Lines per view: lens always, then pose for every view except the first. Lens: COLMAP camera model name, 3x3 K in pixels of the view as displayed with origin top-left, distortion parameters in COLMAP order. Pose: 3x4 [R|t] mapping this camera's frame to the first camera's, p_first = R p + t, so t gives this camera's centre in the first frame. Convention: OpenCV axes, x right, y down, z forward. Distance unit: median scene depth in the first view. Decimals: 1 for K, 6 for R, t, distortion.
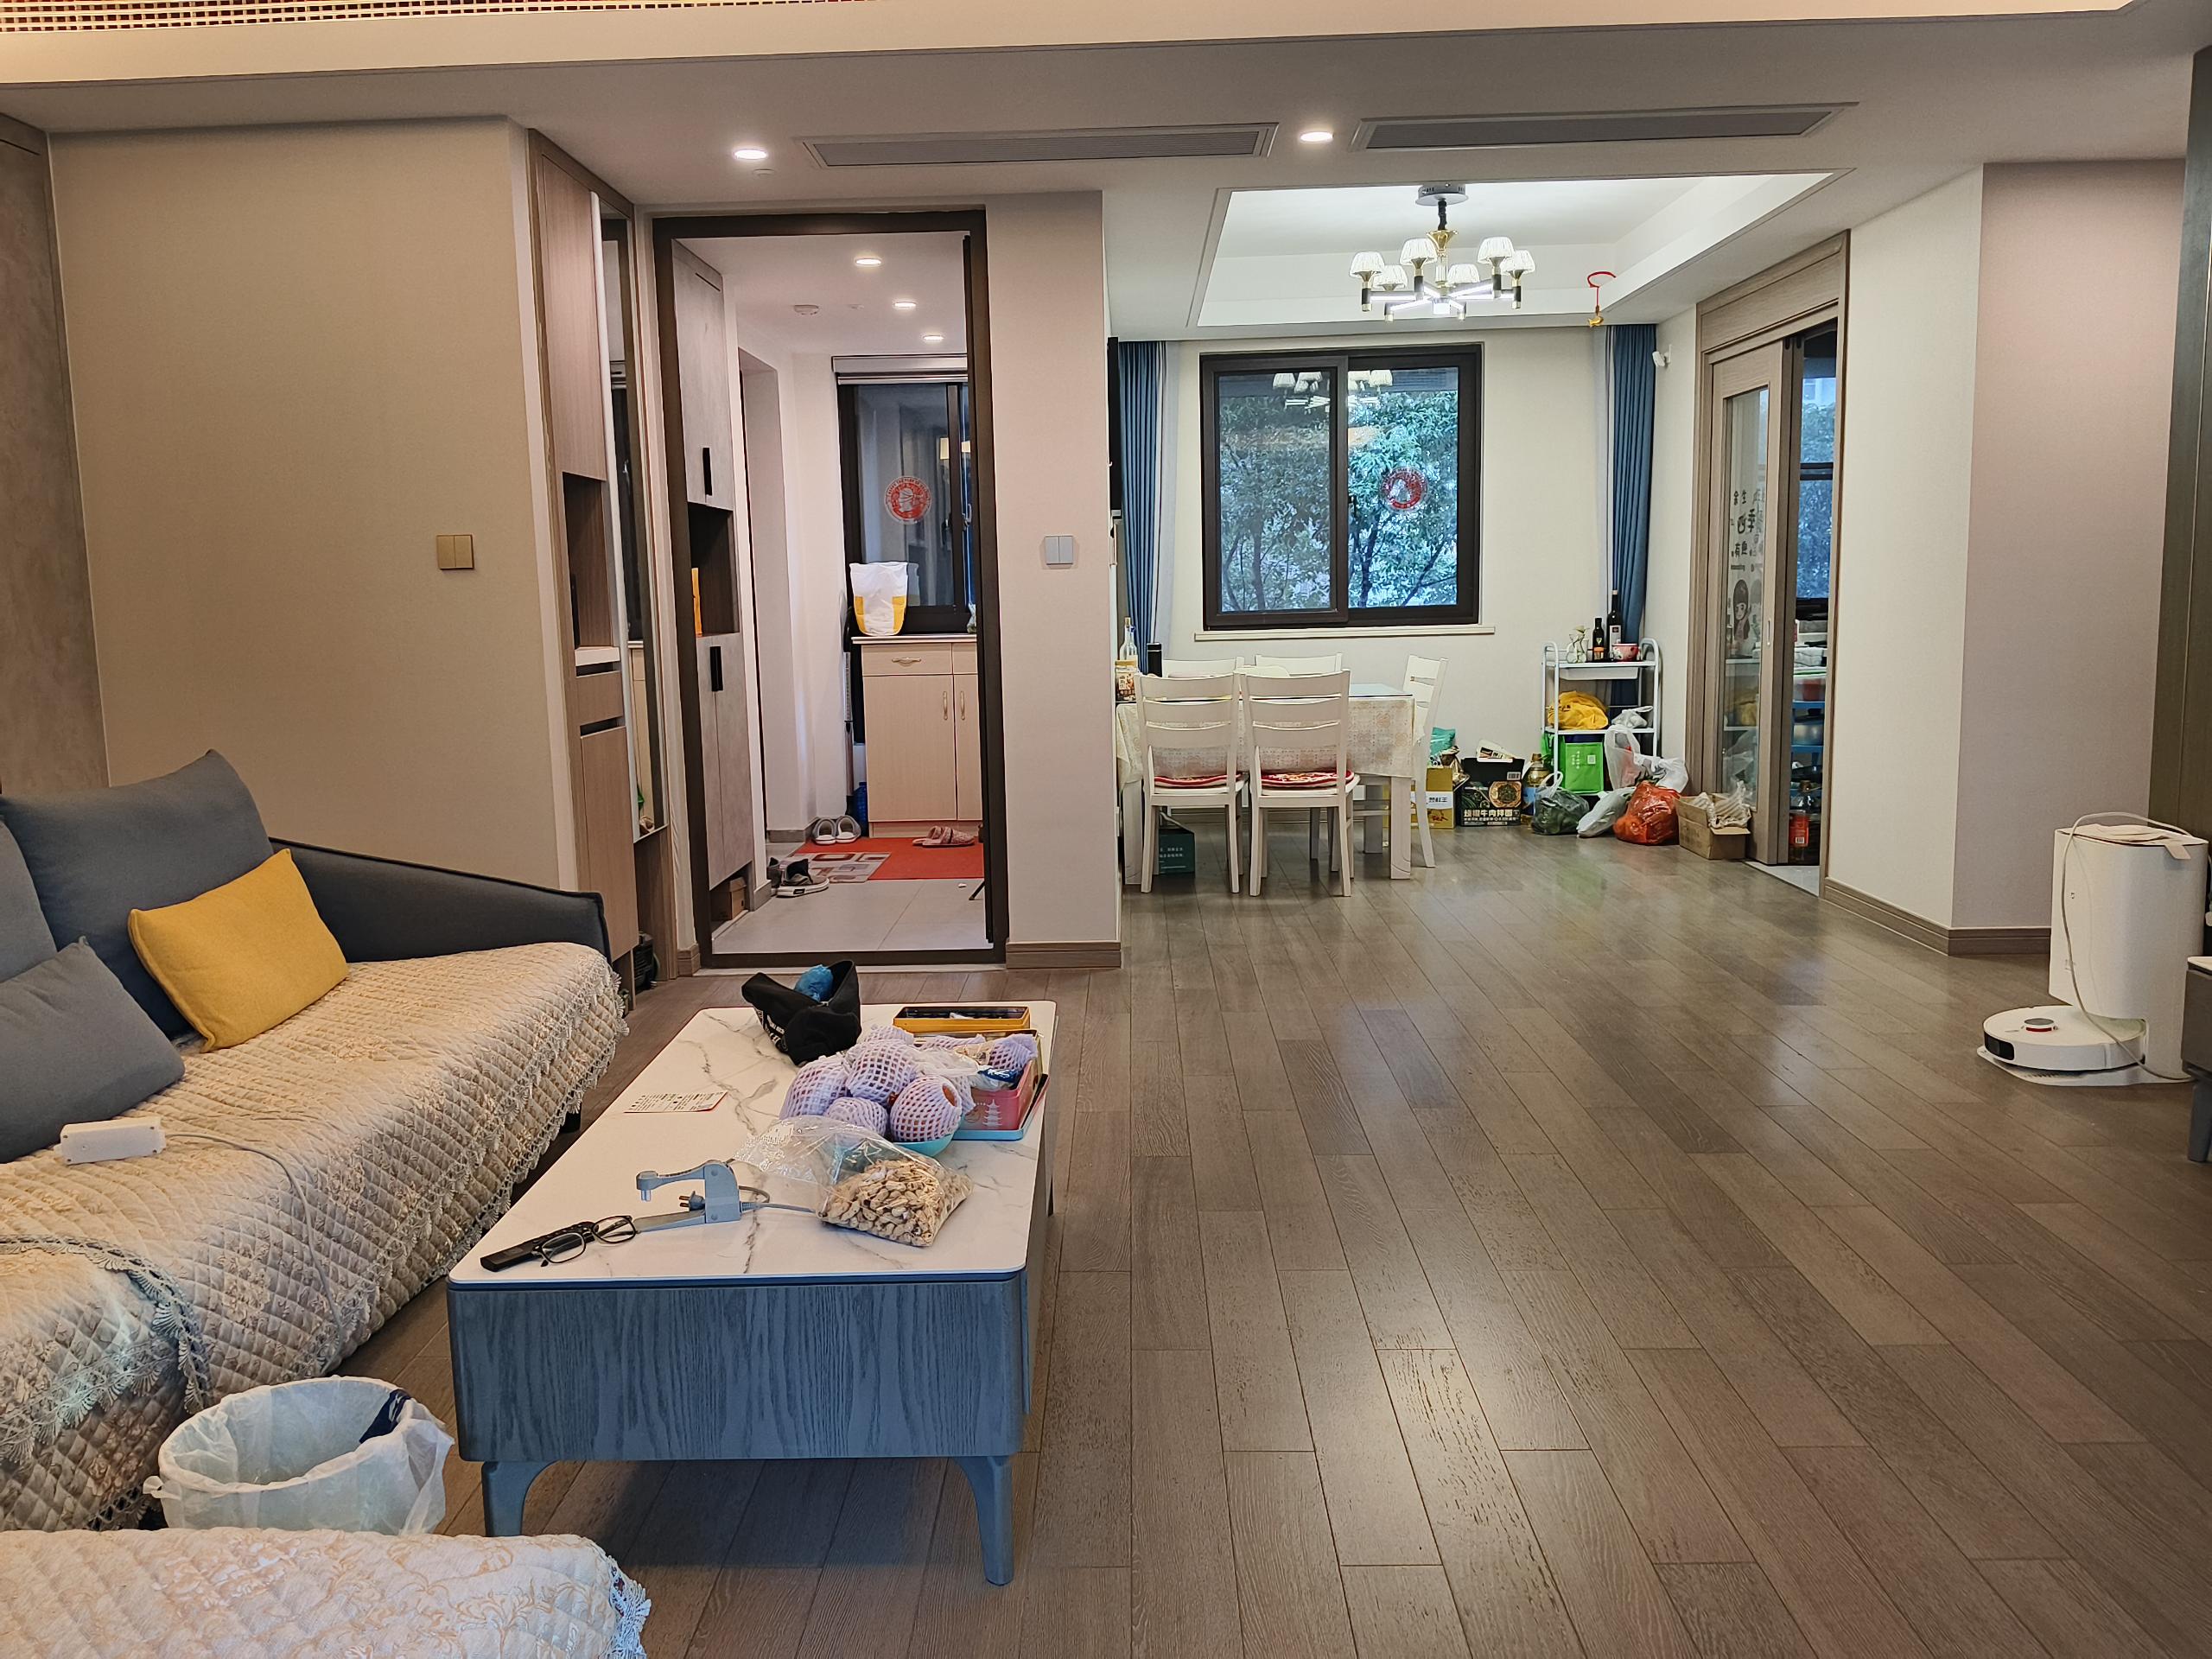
lens RADIAL K [[1711.0, 0, 1059.9], [0, 1711.0, 825.4], [0, 0, 1]] dist [0.036601, -0.004267]
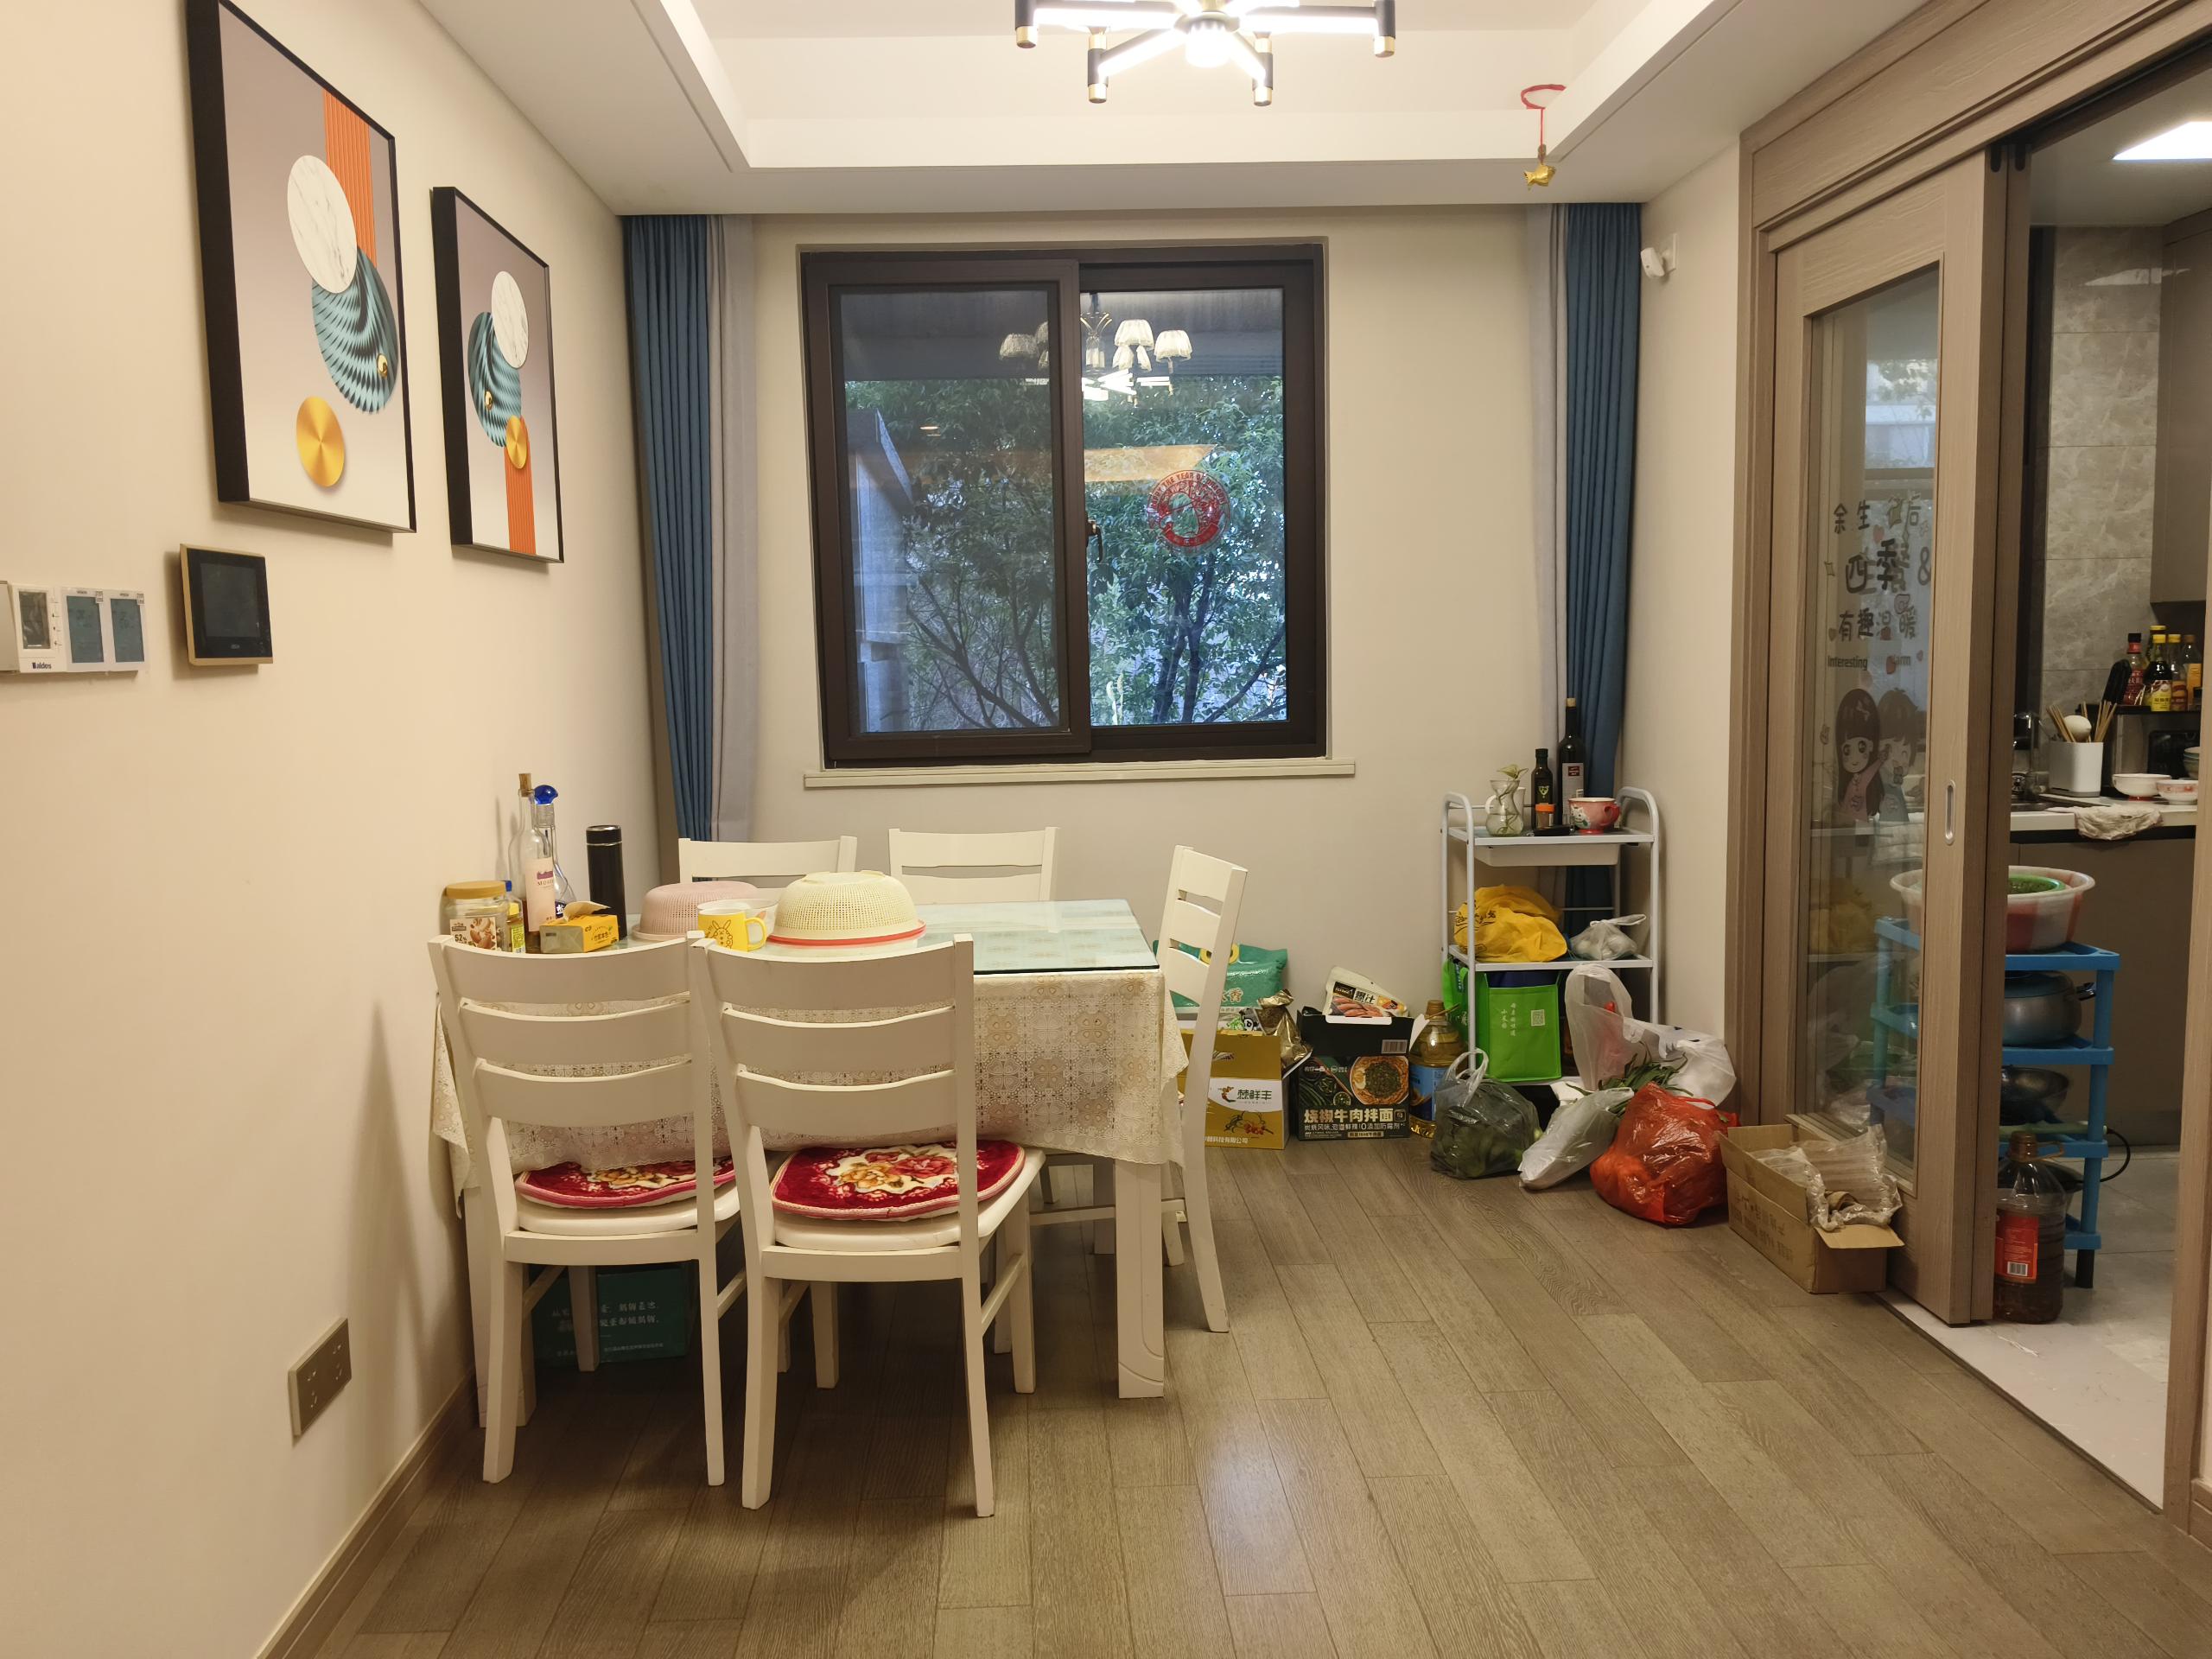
lens RADIAL K [[1711.0, 0, 1107.6], [0, 1711.0, 826.5], [0, 0, 1]] dist [0.036601, -0.004267]
pose [[0.995455, -0.004829, 0.095112, 0.126896], [0.008378, 0.999282, -0.036954, -0.078506], [-0.094865, 0.037583, 0.994780, 0.481535]]
